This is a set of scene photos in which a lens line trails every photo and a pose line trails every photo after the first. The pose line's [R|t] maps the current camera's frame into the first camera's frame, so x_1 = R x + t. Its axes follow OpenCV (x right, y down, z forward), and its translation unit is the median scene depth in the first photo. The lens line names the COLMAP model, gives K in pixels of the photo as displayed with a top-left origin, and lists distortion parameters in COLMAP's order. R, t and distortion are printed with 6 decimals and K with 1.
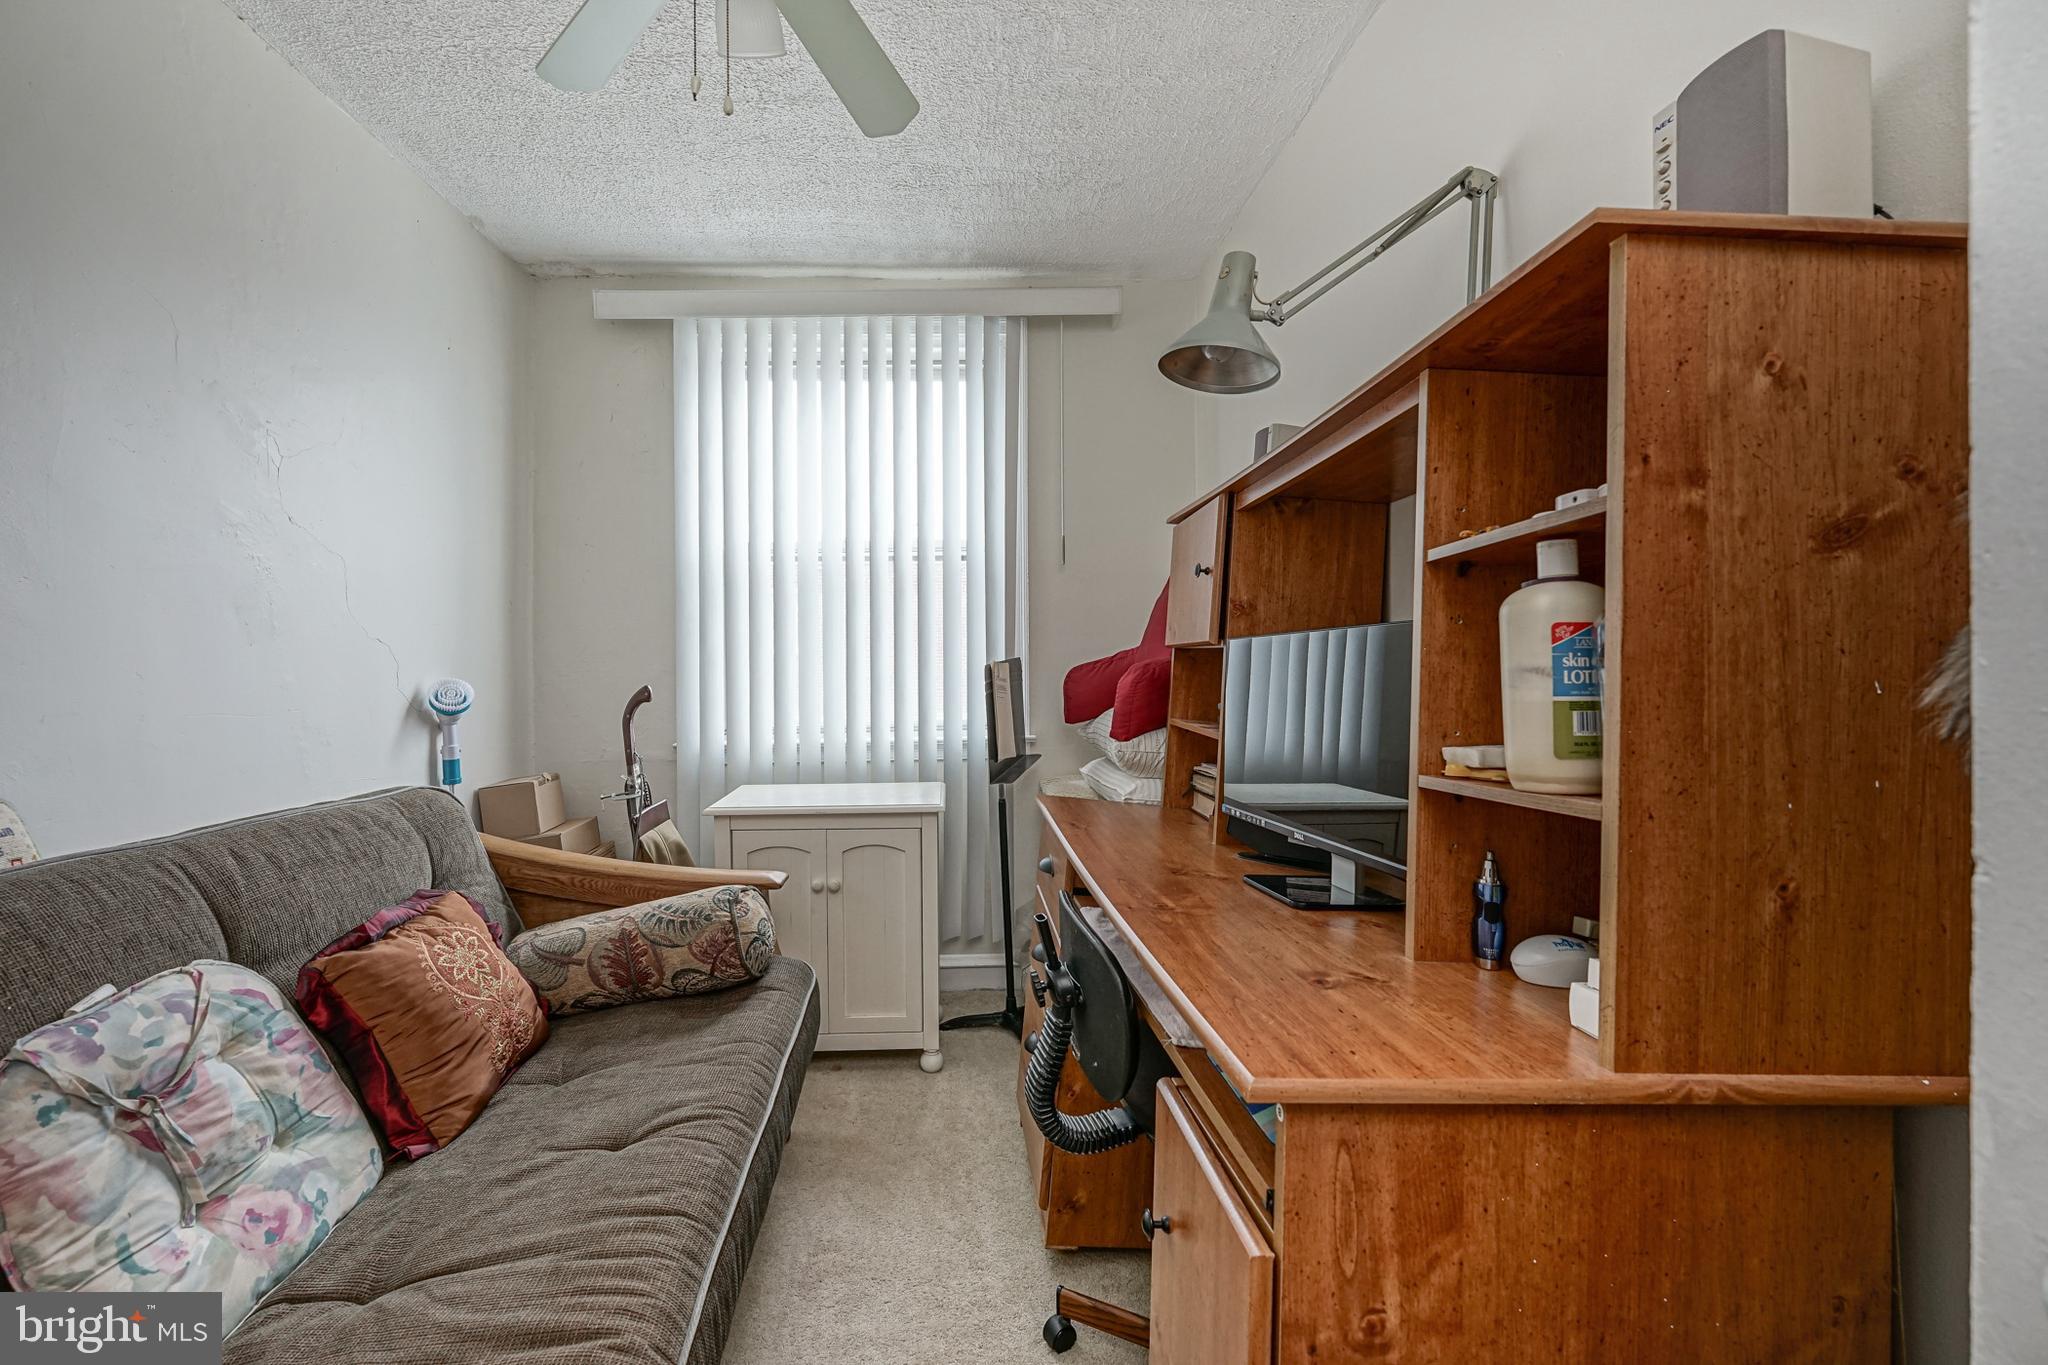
lens RADIAL K [[884.7, 0, 1022.5], [0, 884.7, 665.9], [0, 0, 1]] dist [-0.000612, -0.000069]
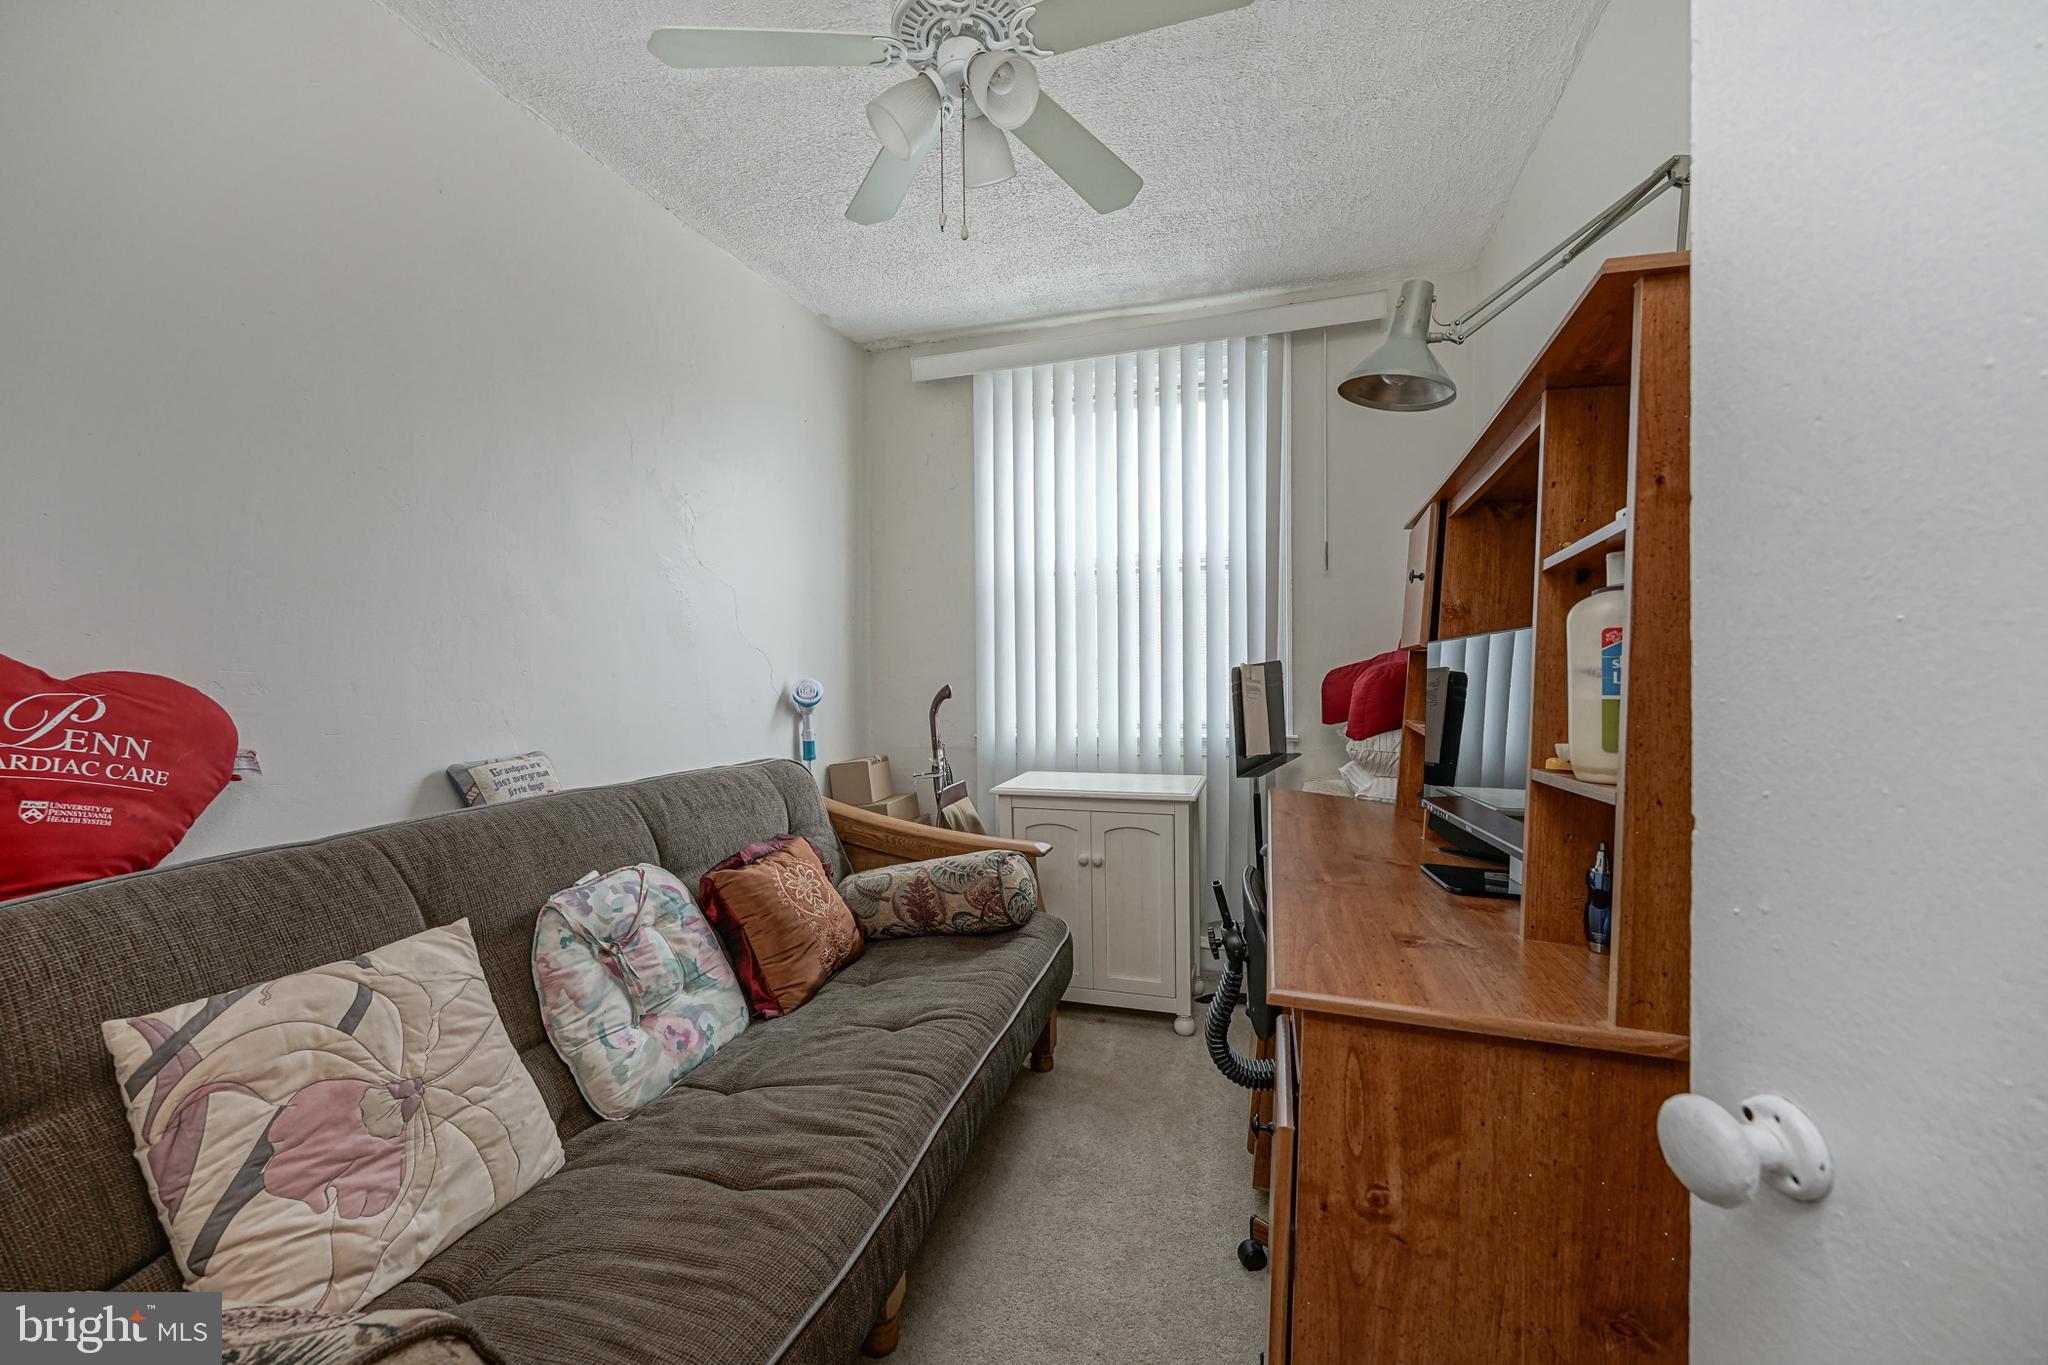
lens RADIAL K [[837.3, 0, 1031.6], [0, 837.3, 681.8], [0, 0, 1]] dist [0.000564, 0.000121]
pose [[0.945473, 0.004635, -0.325666, 0.145285], [0.000503, 0.999877, 0.015691, 0.000555], [0.325699, -0.014999, 0.945355, -0.119301]]
